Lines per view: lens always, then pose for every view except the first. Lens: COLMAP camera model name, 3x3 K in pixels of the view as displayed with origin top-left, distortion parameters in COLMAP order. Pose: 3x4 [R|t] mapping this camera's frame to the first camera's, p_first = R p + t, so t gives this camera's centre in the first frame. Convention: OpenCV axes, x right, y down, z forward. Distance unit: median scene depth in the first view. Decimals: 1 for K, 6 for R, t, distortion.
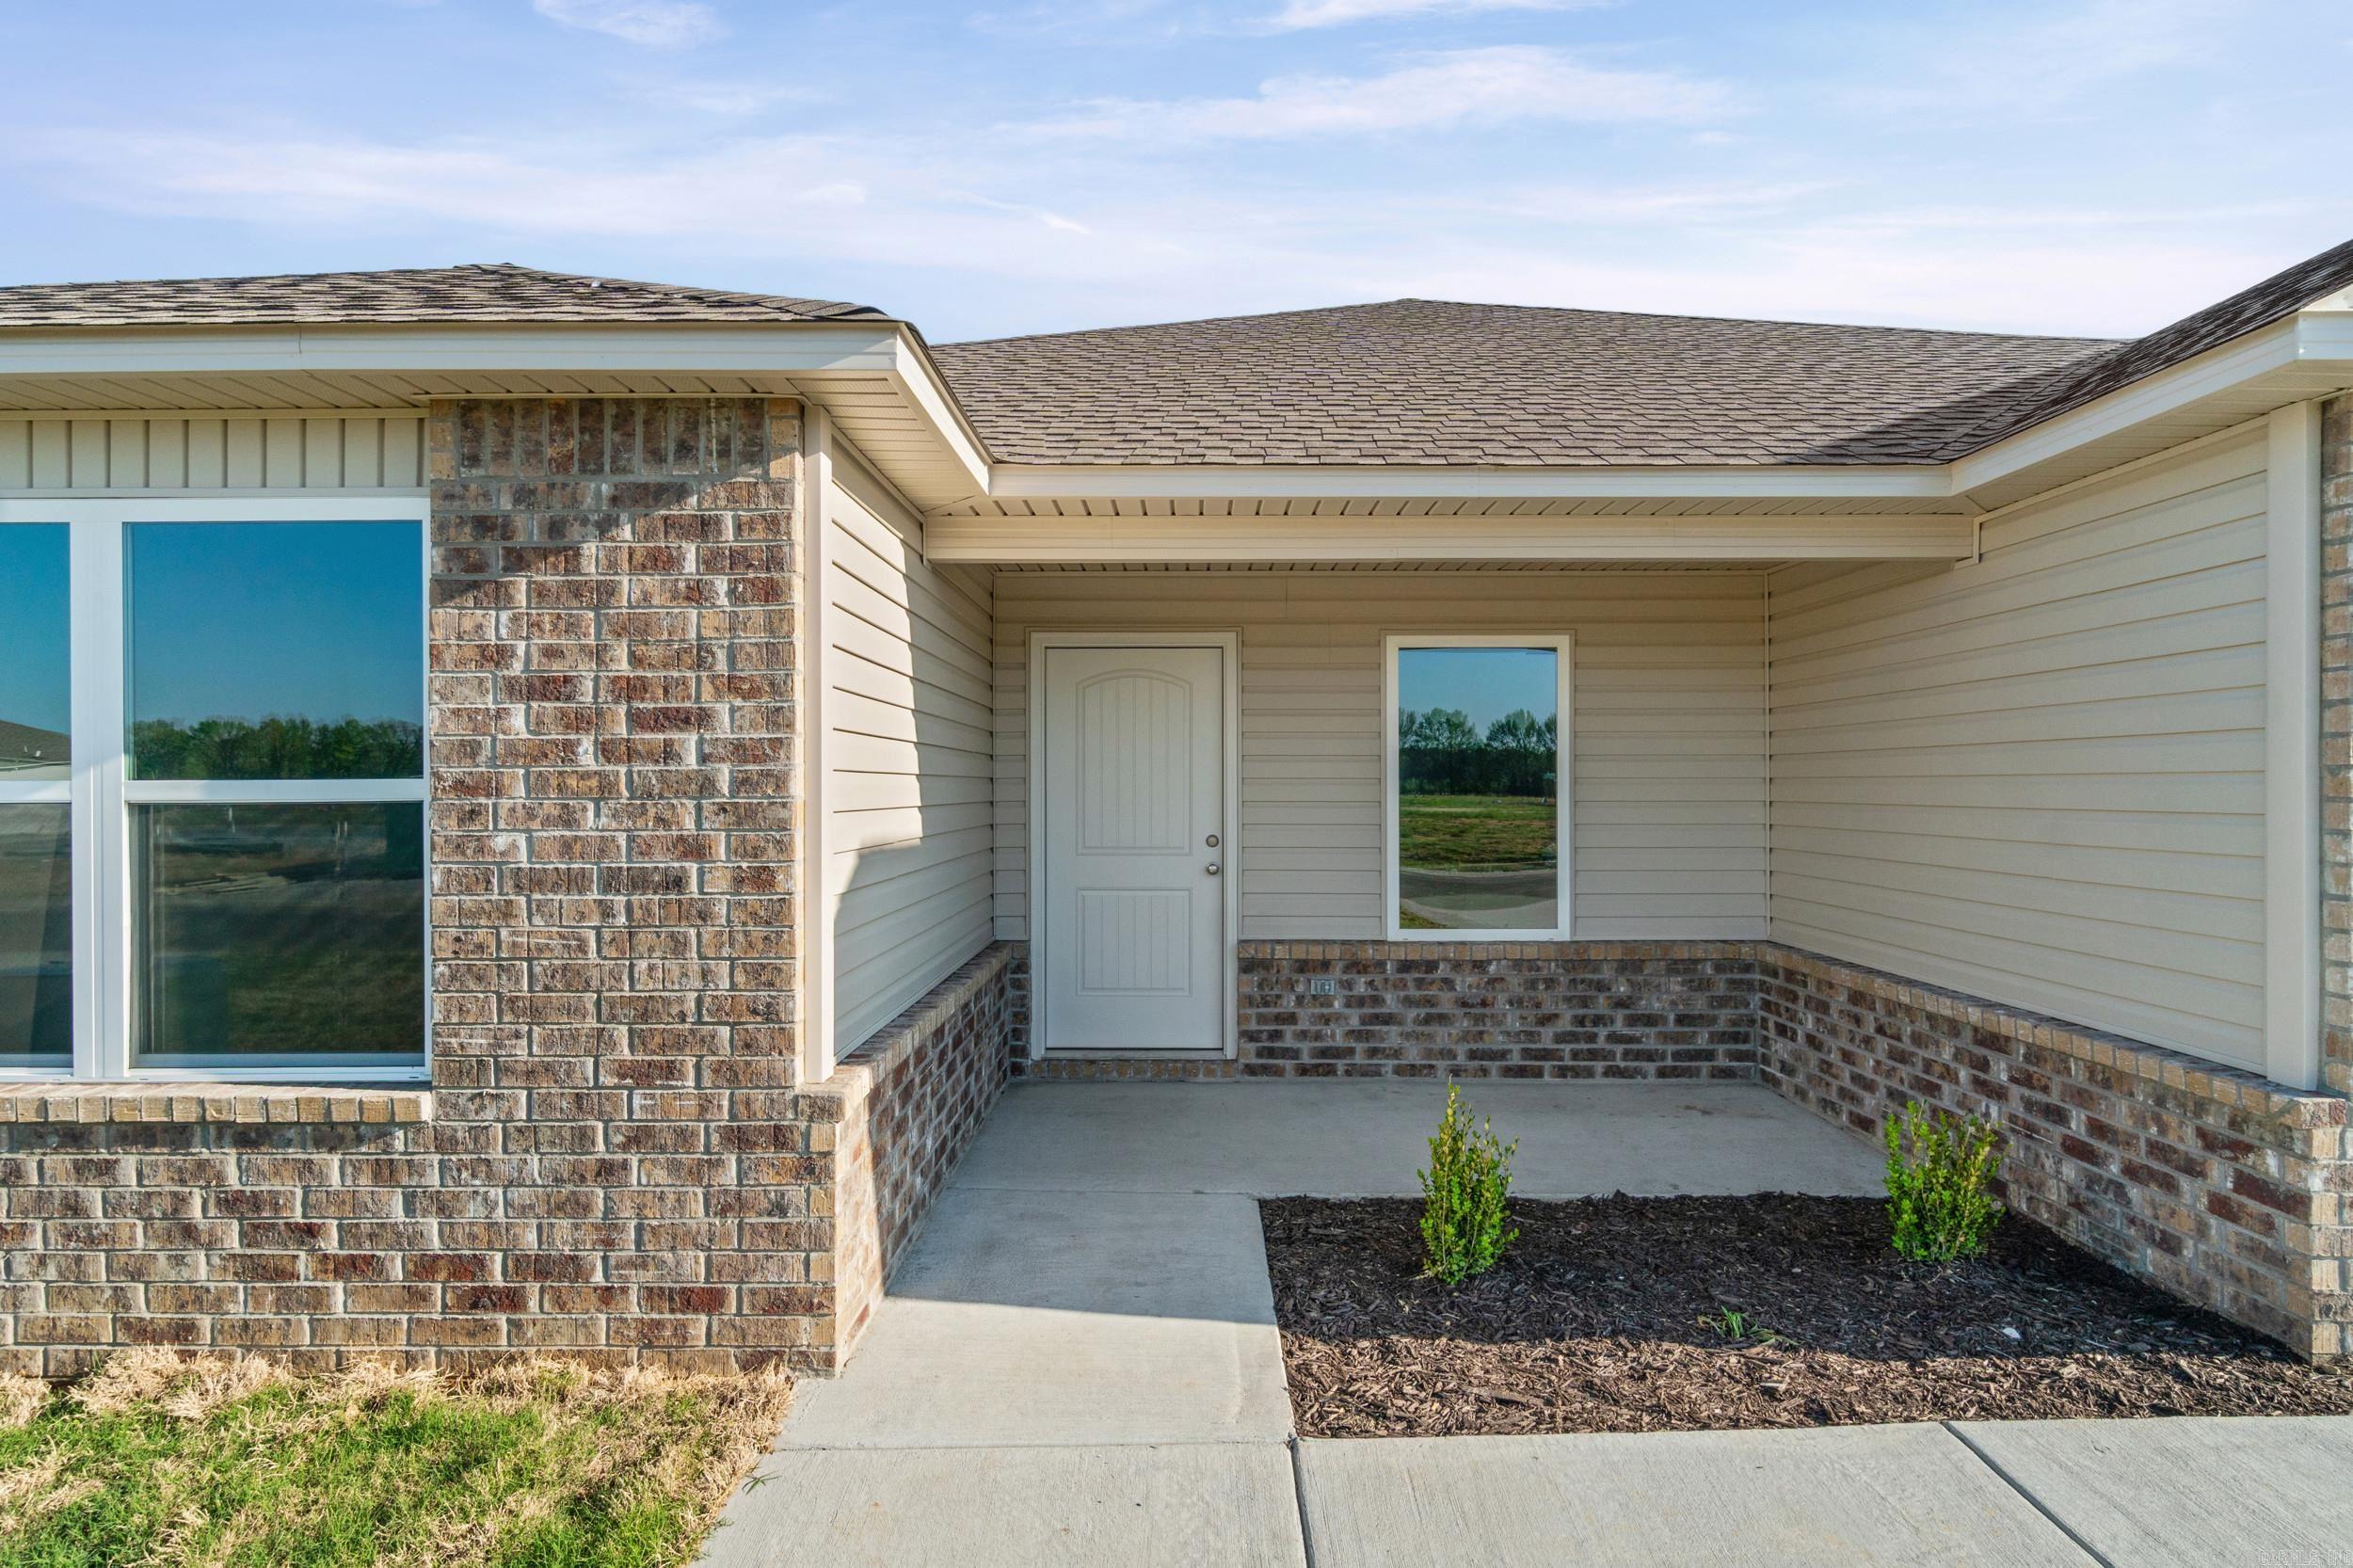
lens RADIAL K [[1153.2, 0, 1176.5], [0, 1153.2, 784.0], [0, 0, 1]] dist [-0.002084, 0.000150]
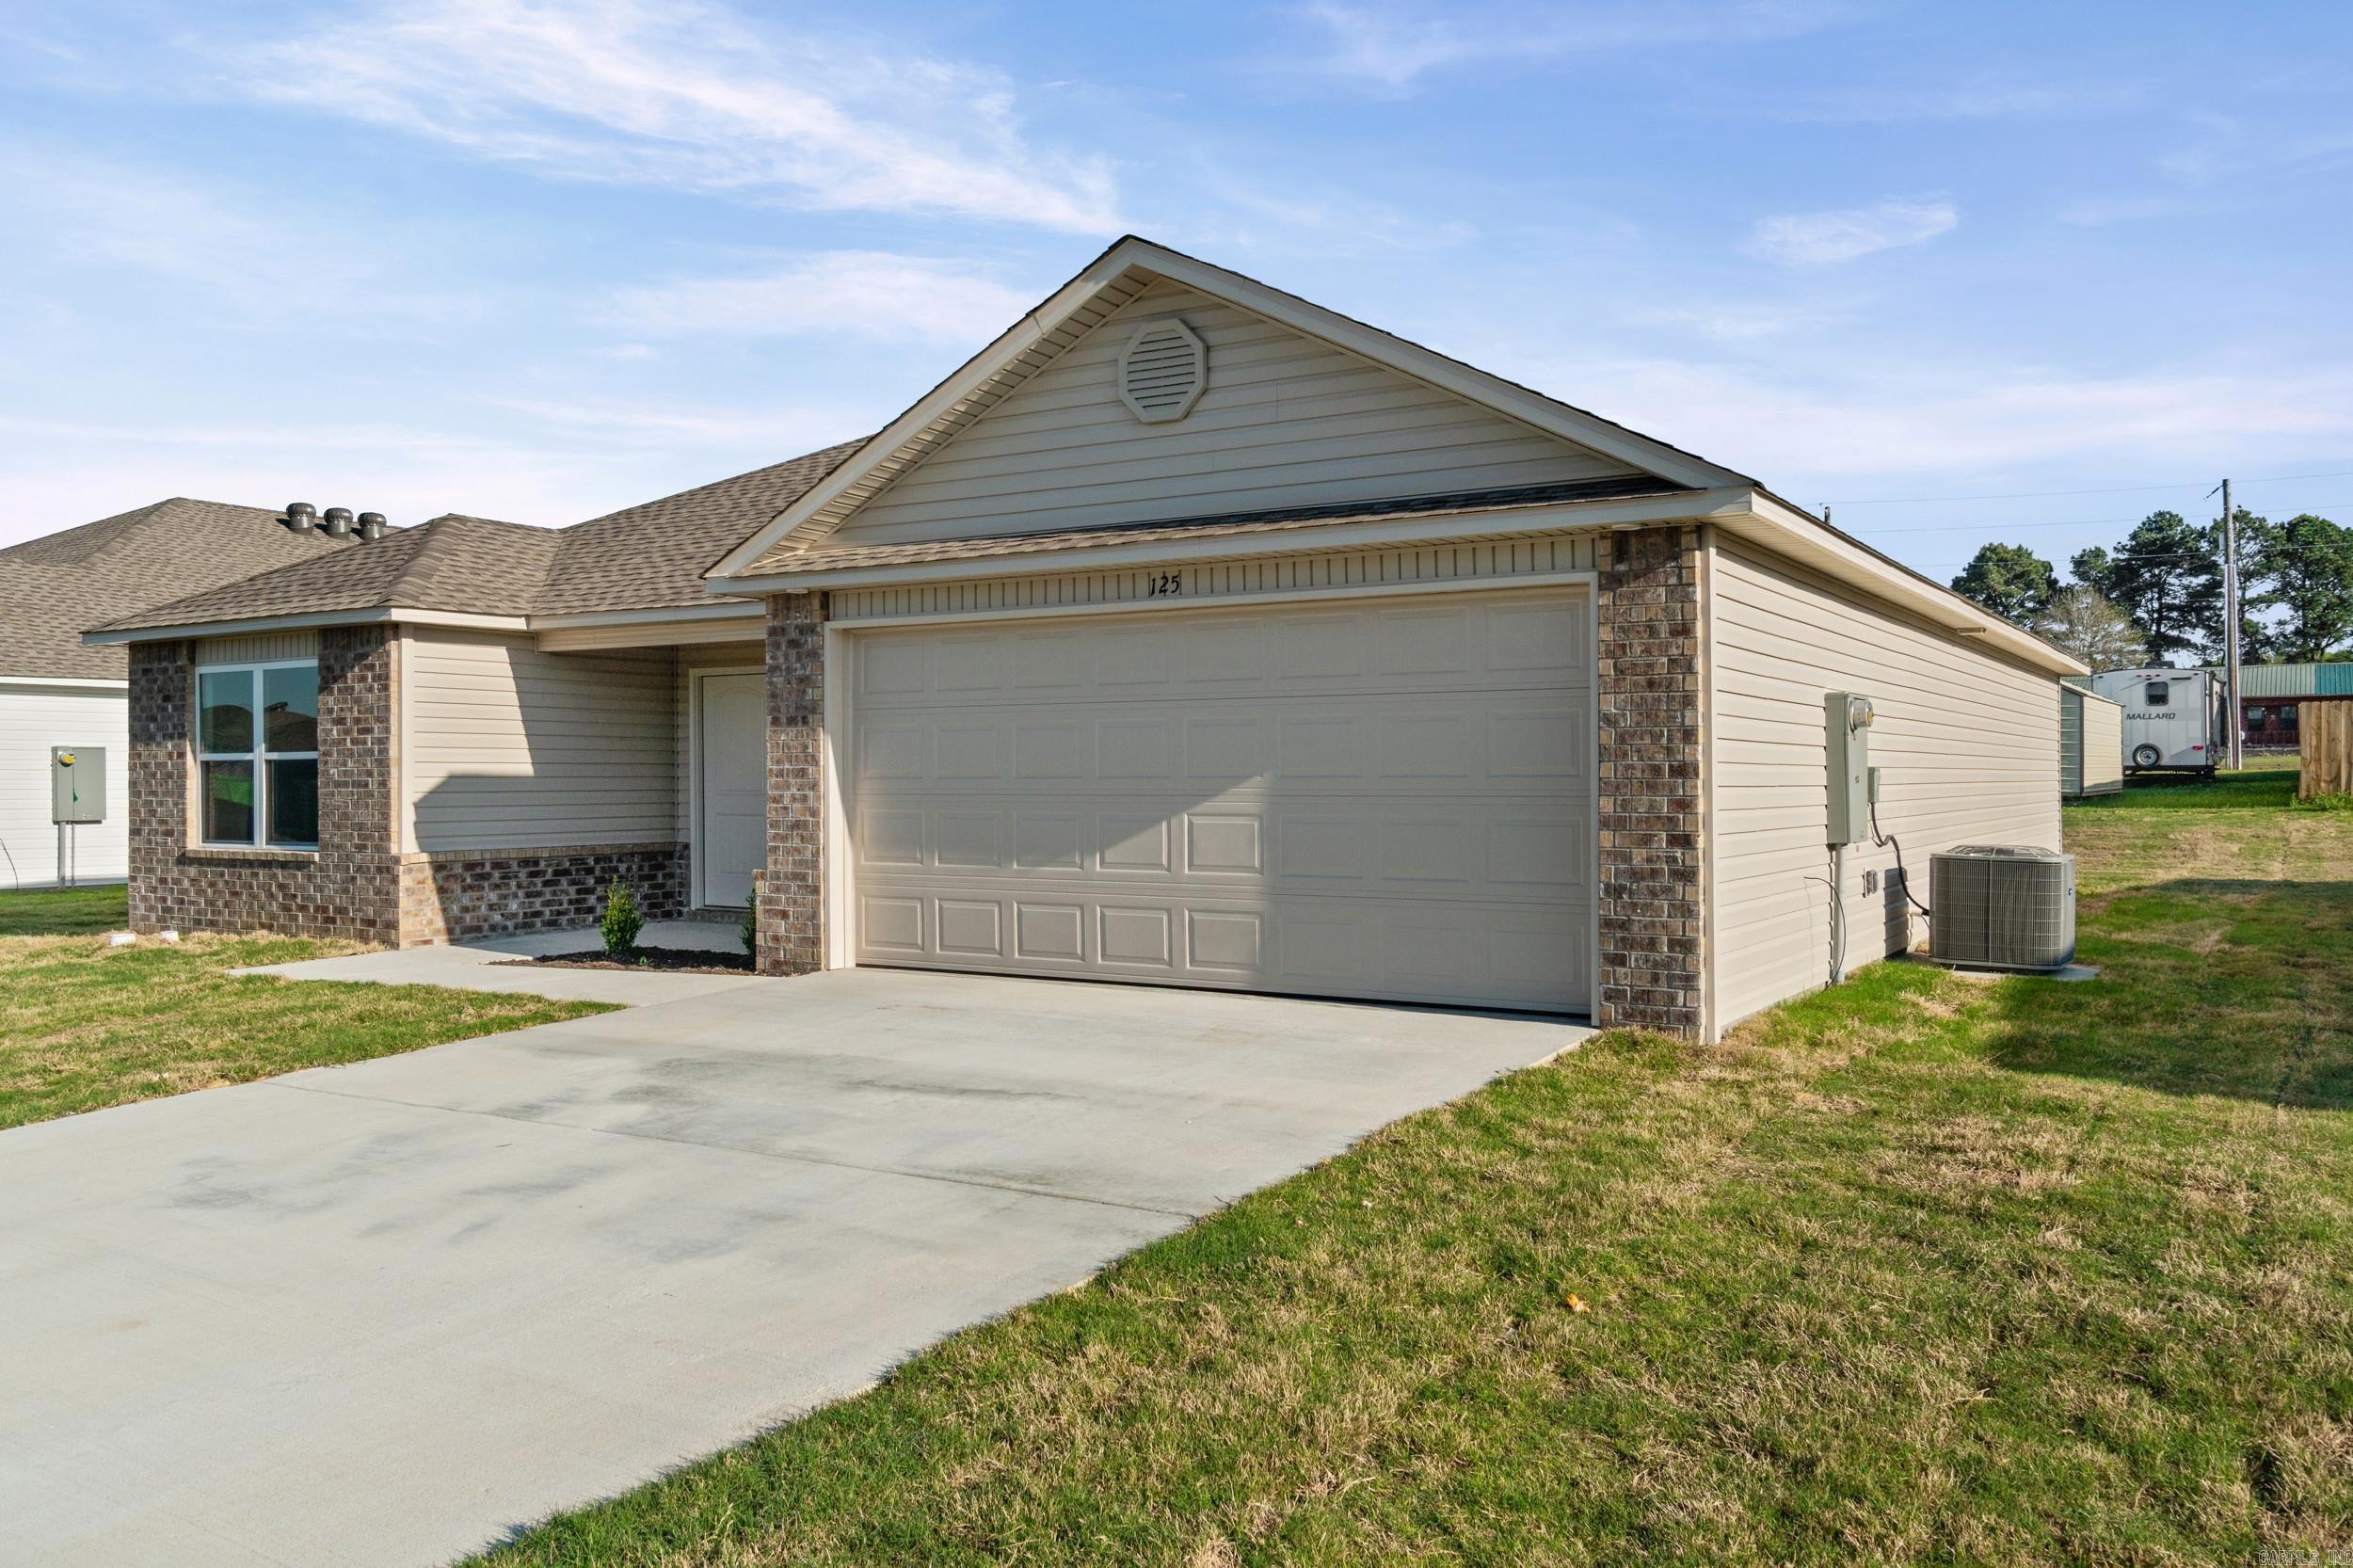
lens RADIAL K [[1810.7, 0, 1138.2], [0, 1810.7, 765.7], [0, 0, 1]] dist [-0.005082, -0.002118]
pose [[0.846718, -0.004052, -0.532026, 3.790760], [0.003272, 0.999992, -0.002409, 0.053221], [0.532032, 0.000299, 0.846725, -1.934614]]
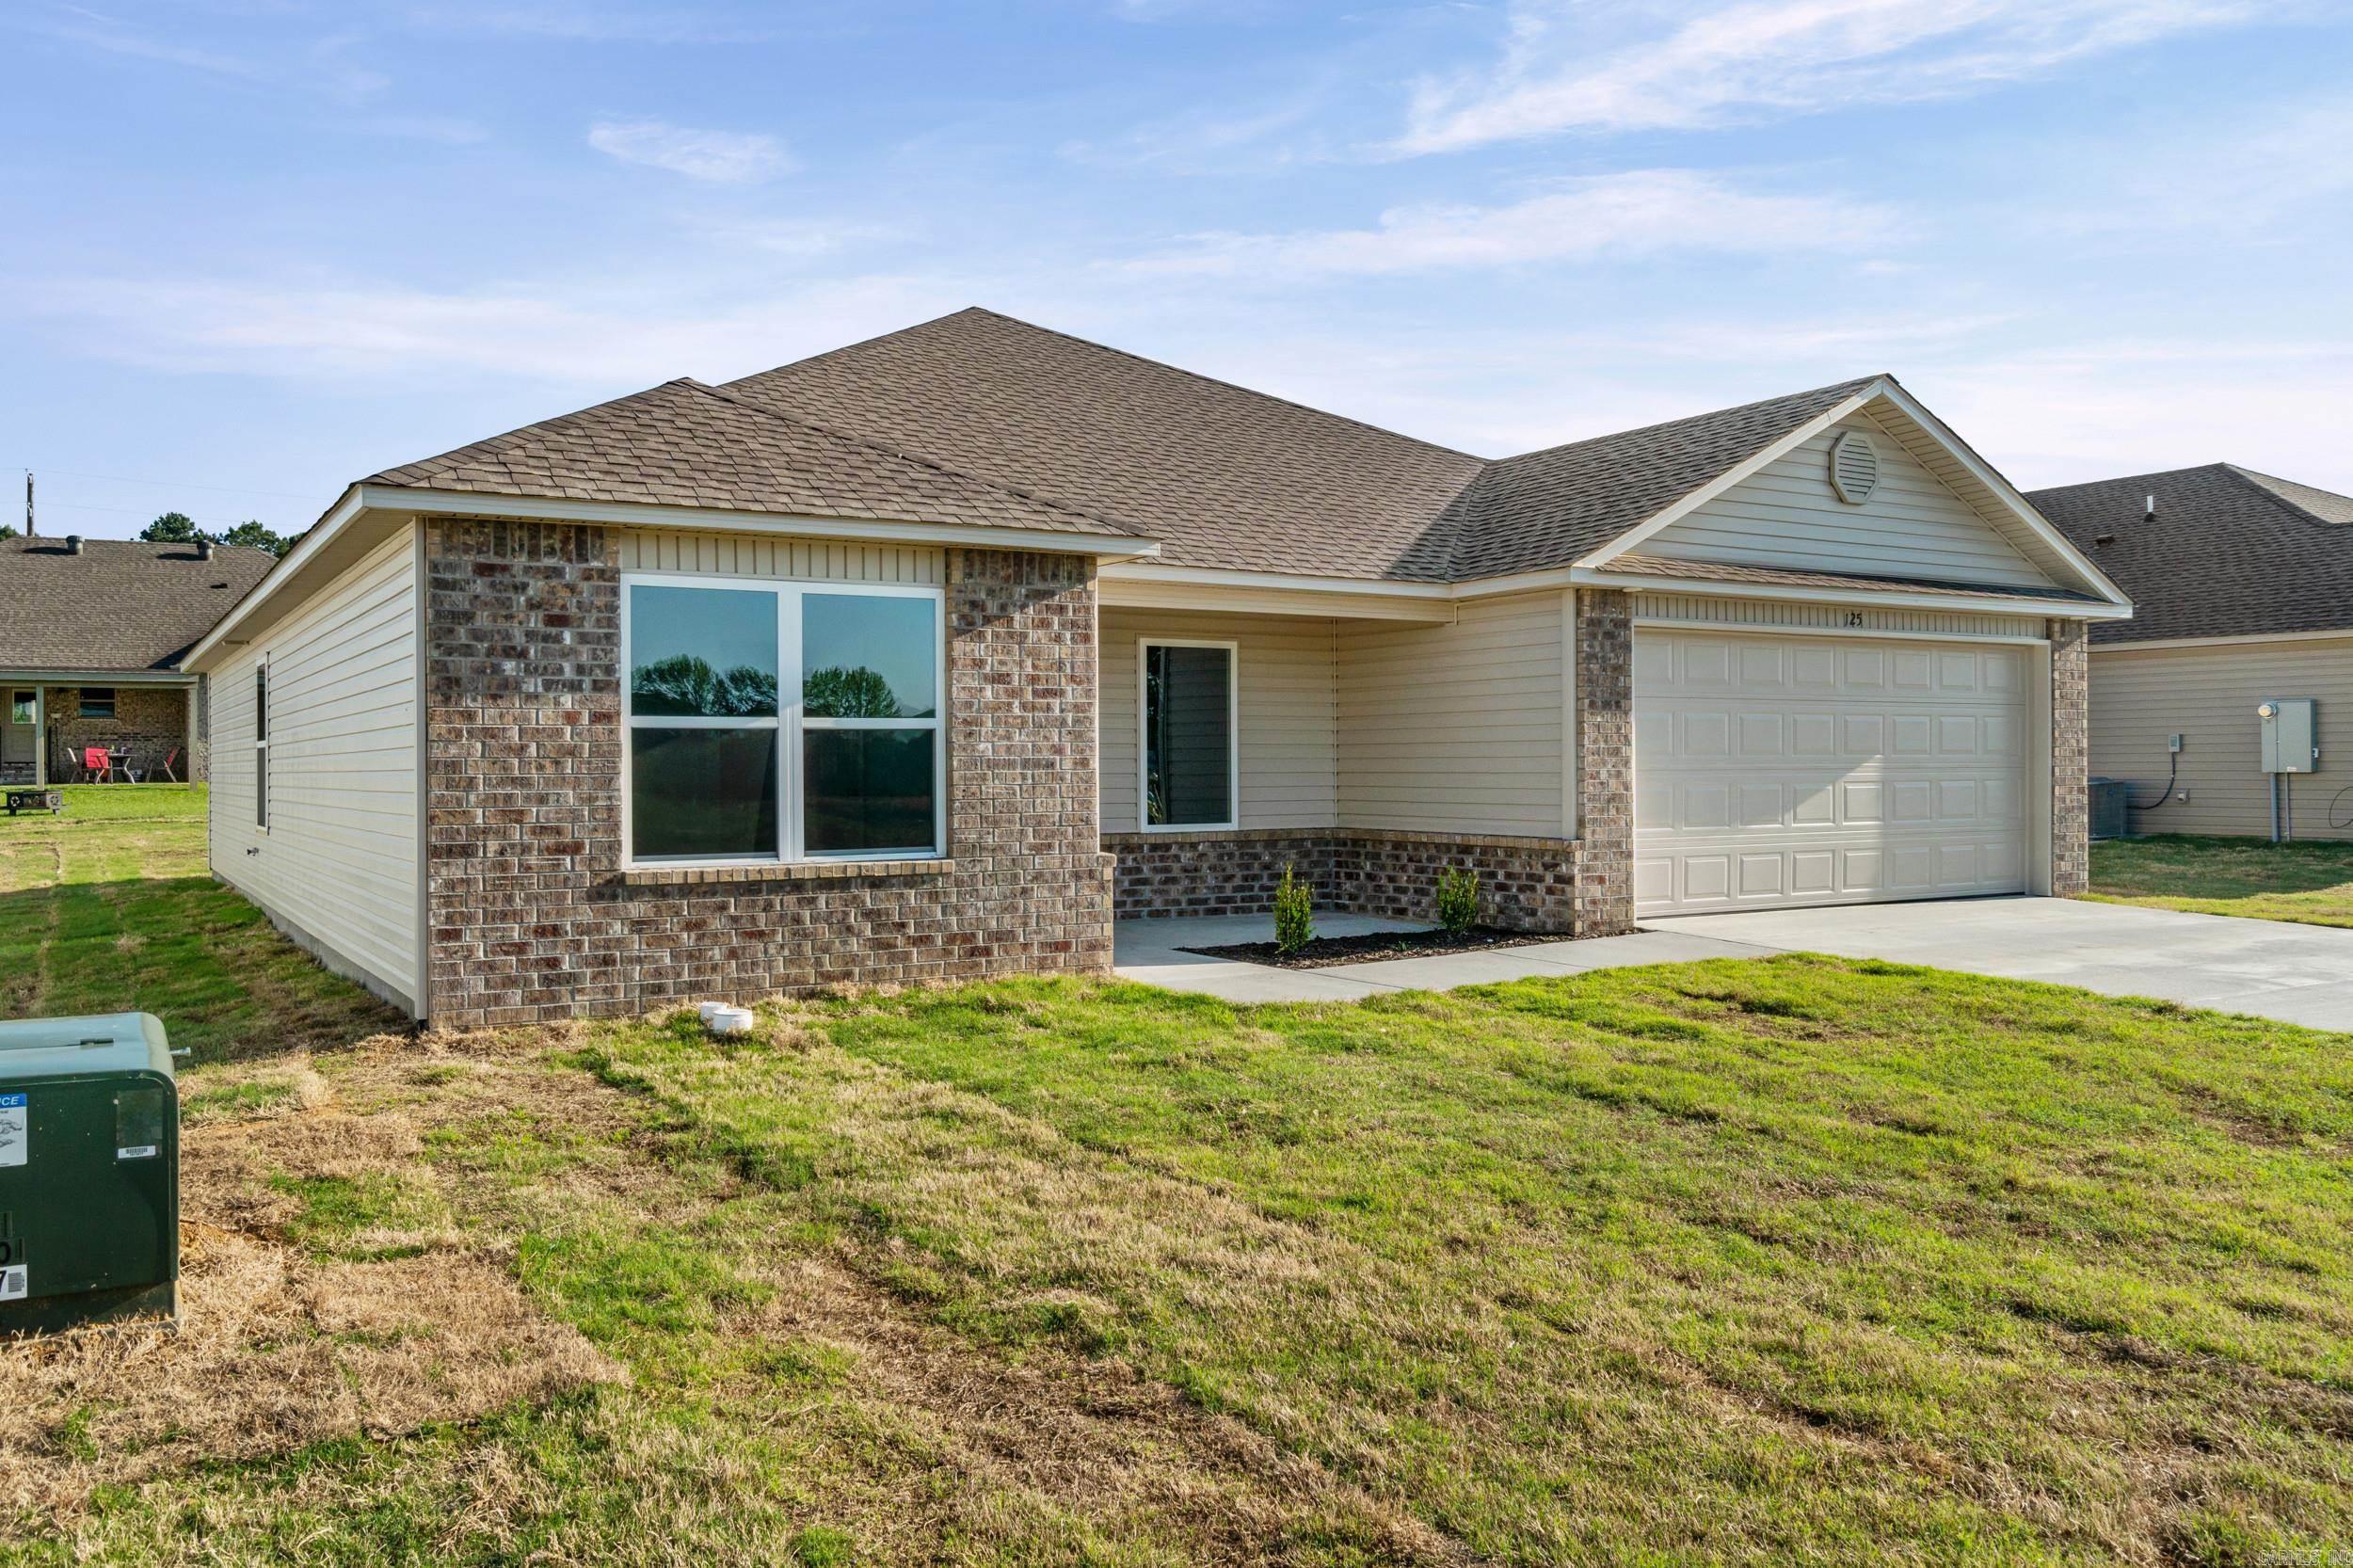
lens RADIAL K [[1810.7, 0, 1138.2], [0, 1810.7, 765.7], [0, 0, 1]] dist [-0.005082, -0.002118]
pose [[0.855910, -0.002808, 0.517118, -2.135496], [0.003083, 0.999995, 0.000328, 0.086372], [-0.517116, 0.001314, 0.855914, -2.155244]]
